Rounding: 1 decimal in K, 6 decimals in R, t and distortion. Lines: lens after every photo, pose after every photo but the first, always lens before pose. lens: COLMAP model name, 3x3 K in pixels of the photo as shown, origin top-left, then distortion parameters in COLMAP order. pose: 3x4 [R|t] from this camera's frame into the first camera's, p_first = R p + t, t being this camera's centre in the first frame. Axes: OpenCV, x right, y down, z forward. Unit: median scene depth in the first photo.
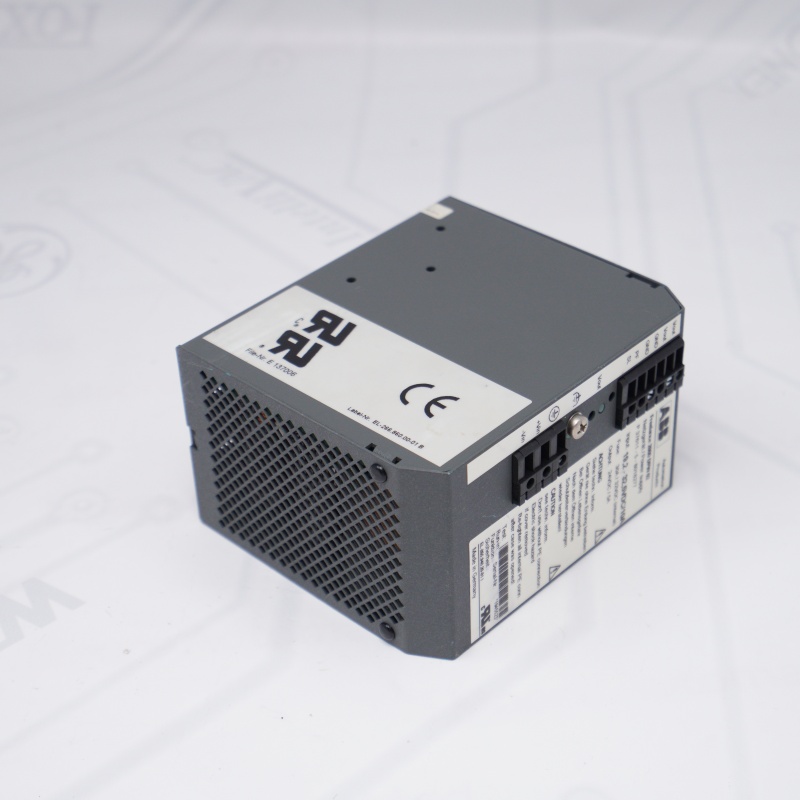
lens RADIAL K [[1674.1, 0, 400.4], [0, 1674.1, 400.2], [0, 0, 1]] dist [-0.018489, 0.000000]
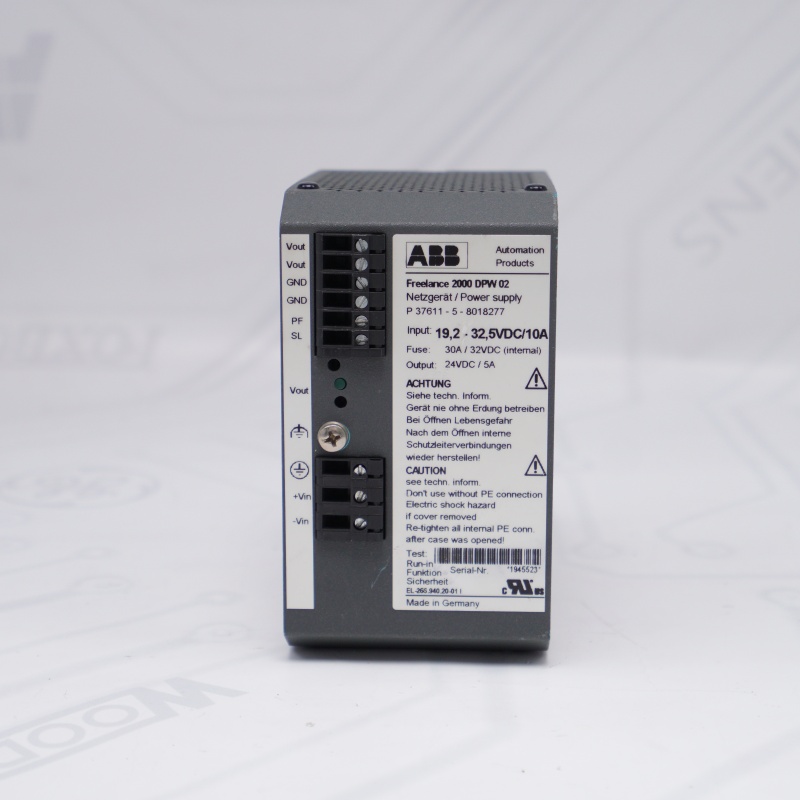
lens RADIAL K [[1787.3, 0, 399.1], [0, 1787.3, 401.2], [0, 0, 1]] dist [0.057347, 0.000000]
pose [[0.002630, -0.541792, -0.840509, 0.883140], [0.789374, 0.517123, -0.330867, 0.335395], [0.613907, -0.662605, 0.429036, 0.616571]]
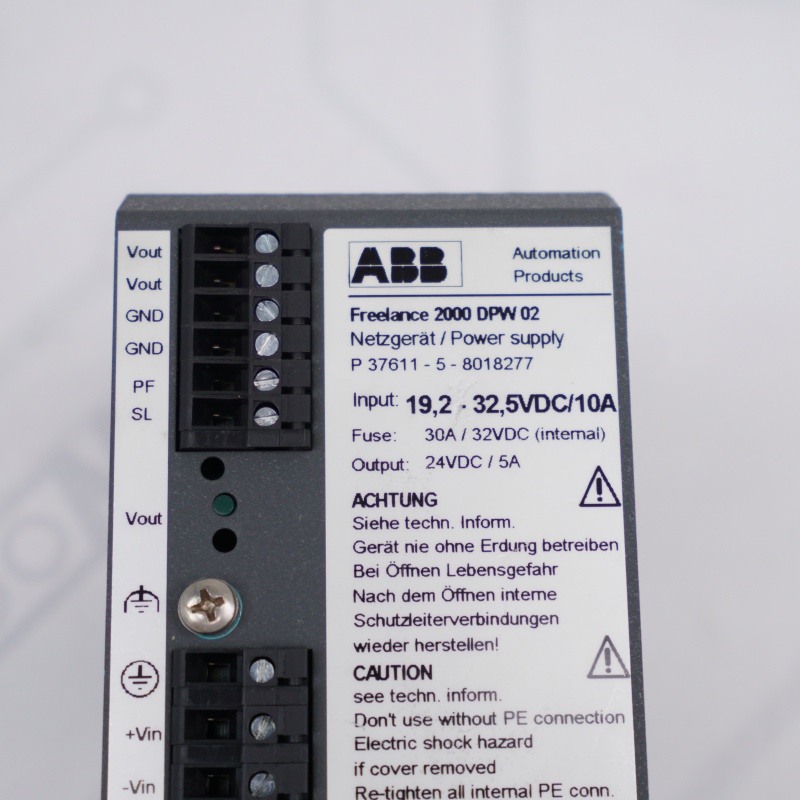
lens RADIAL K [[1787.3, 0, 404.2], [0, 1787.3, 400.1], [0, 0, 1]] dist [0.057347, 0.000000]
pose [[0.047928, -0.836882, -0.545281, 0.403678], [0.827811, 0.338770, -0.447174, 0.246753], [0.558957, -0.429957, 0.709016, 0.698521]]
